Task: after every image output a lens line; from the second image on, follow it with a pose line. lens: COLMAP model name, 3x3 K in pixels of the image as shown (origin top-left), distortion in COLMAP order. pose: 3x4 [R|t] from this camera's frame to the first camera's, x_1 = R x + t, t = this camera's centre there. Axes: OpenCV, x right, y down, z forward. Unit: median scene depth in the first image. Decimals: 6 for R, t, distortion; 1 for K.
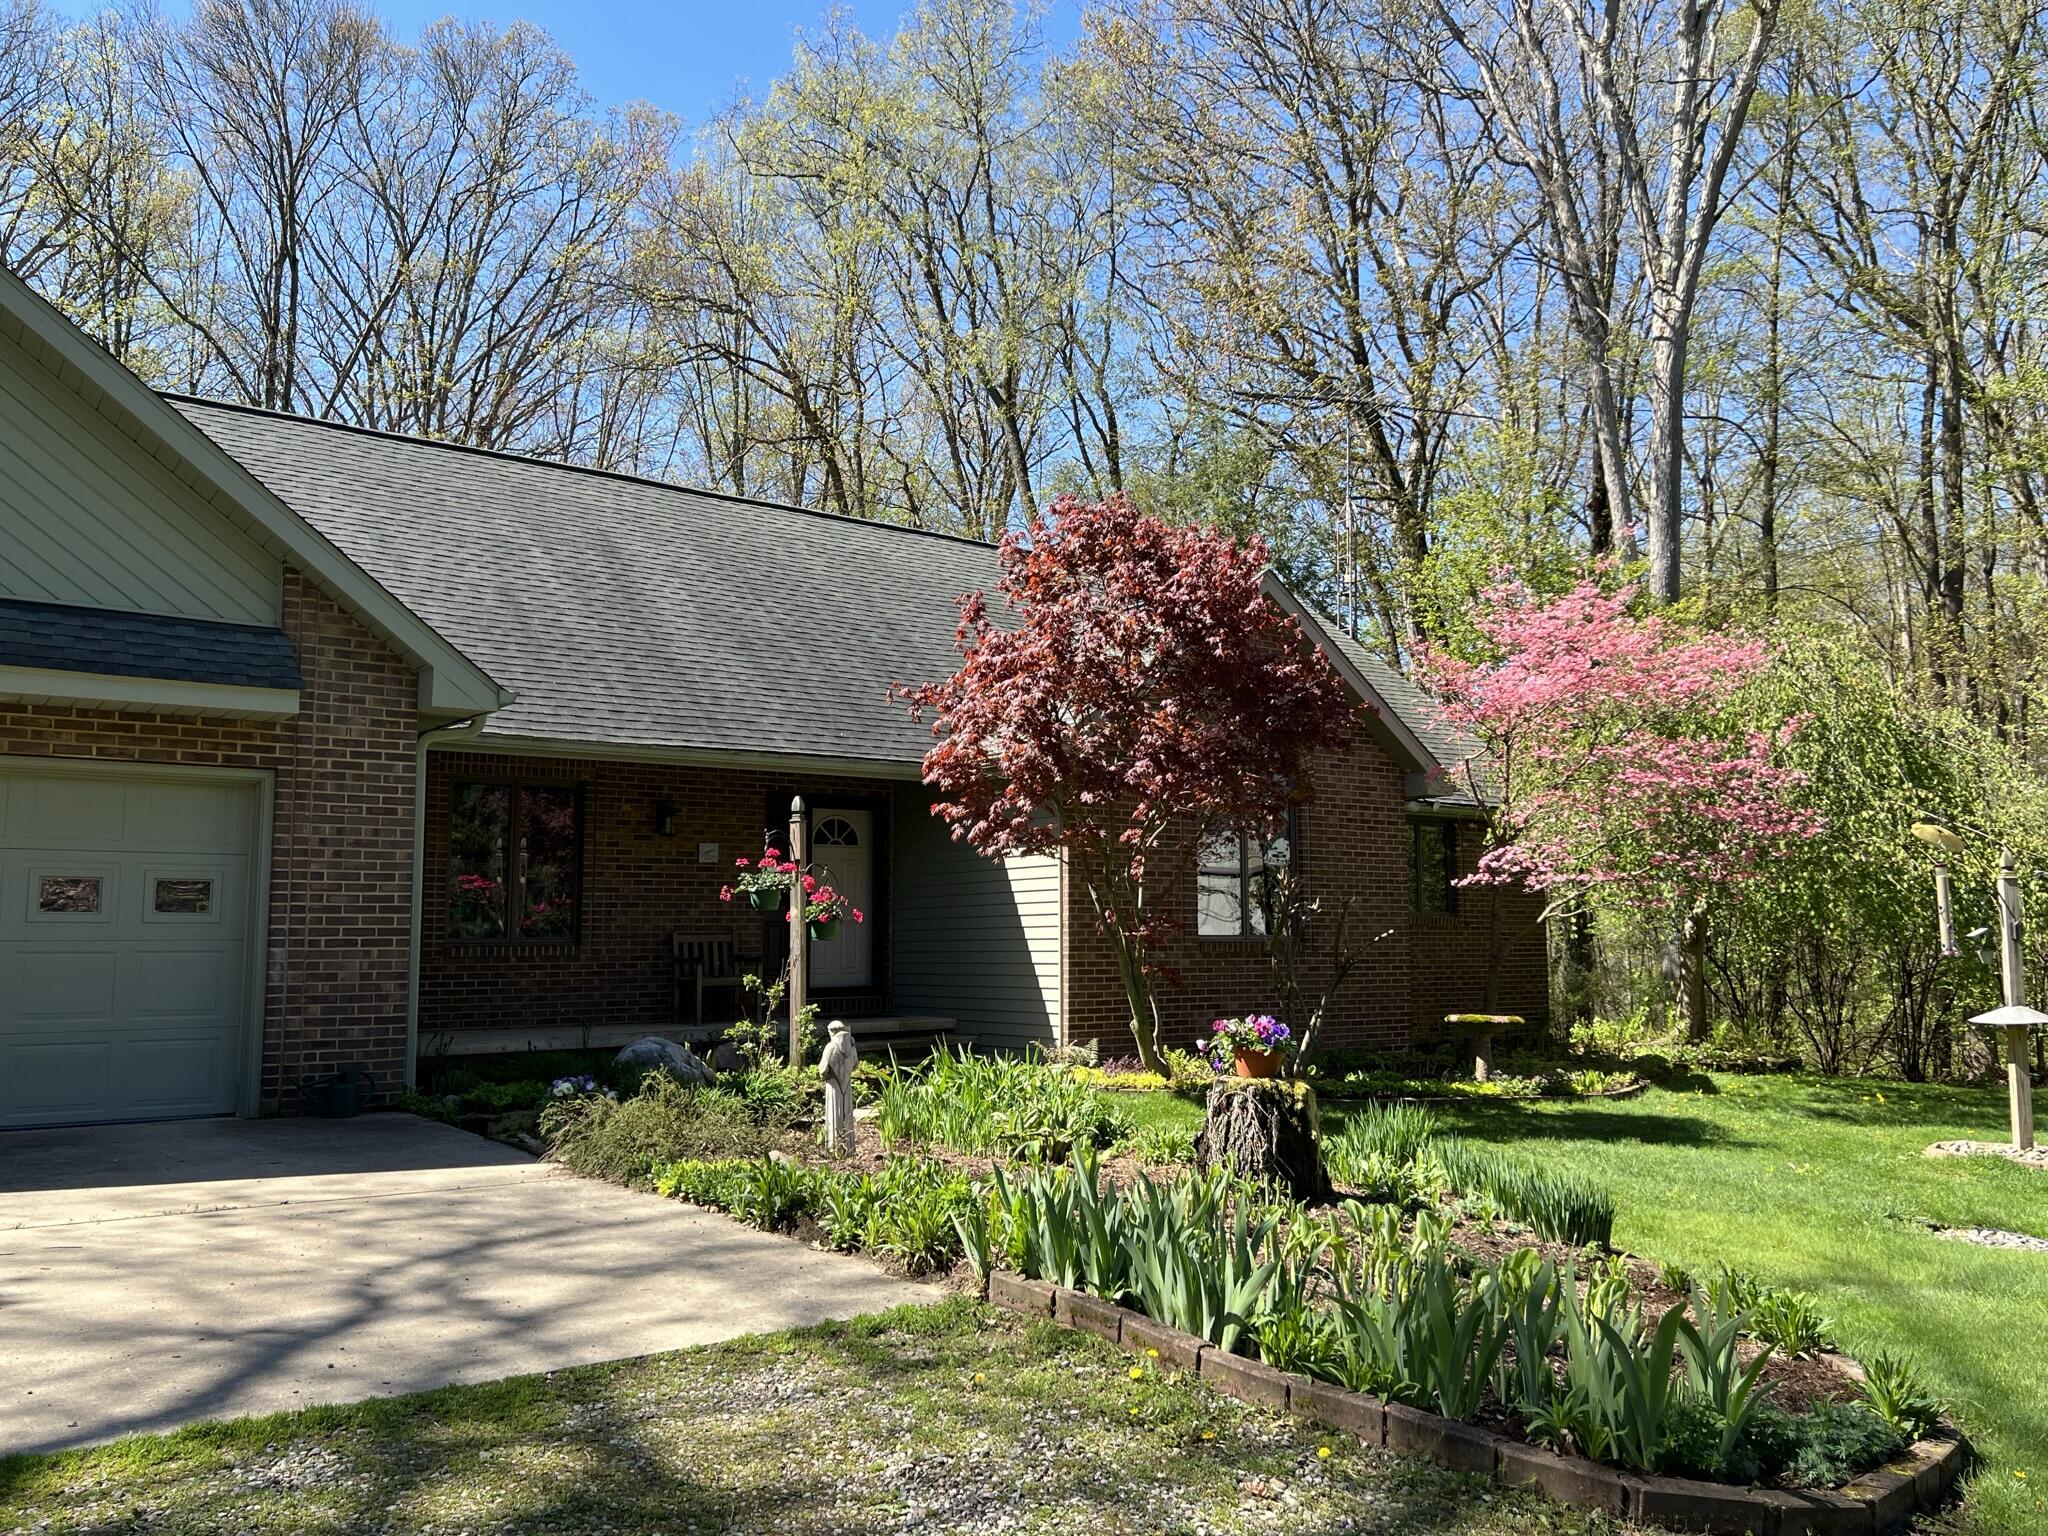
lens RADIAL K [[1600.0, 0, 1043.4], [0, 1600.0, 775.5], [0, 0, 1]] dist [0.026775, -0.009474]
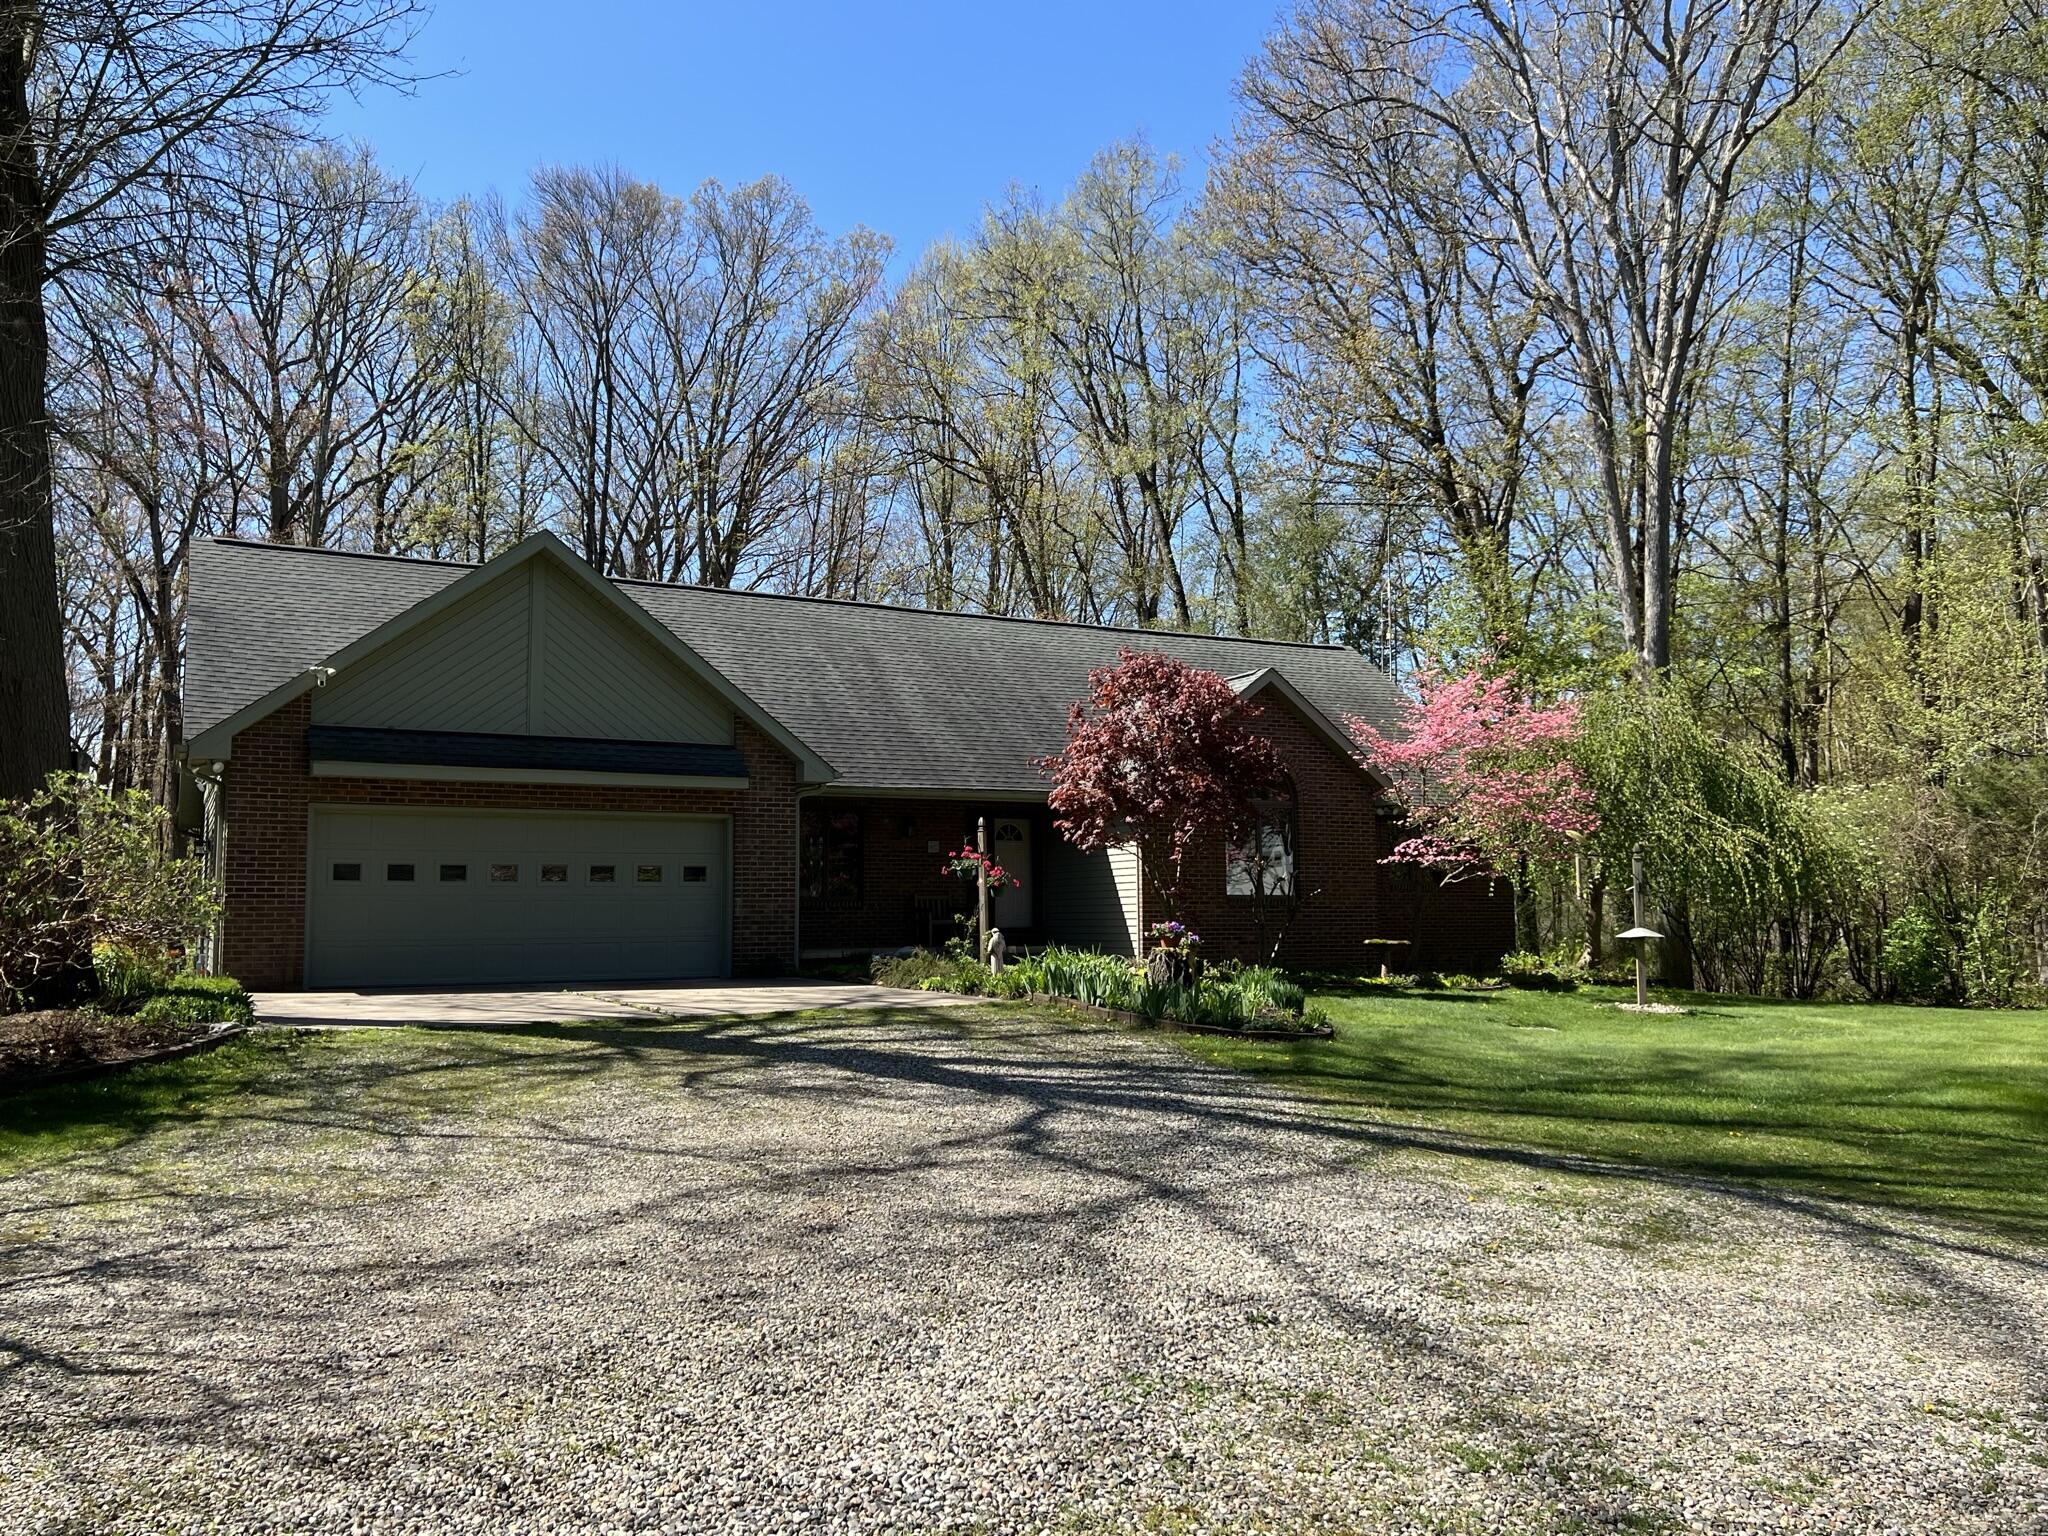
lens RADIAL K [[1600.0, 0, 1018.7], [0, 1600.0, 761.8], [0, 0, 1]] dist [0.026775, -0.009474]
pose [[0.989098, -0.017566, -0.146206, 0.146723], [0.018392, 0.999822, 0.004300, -0.054073], [0.146104, -0.006943, 0.989245, -0.751912]]
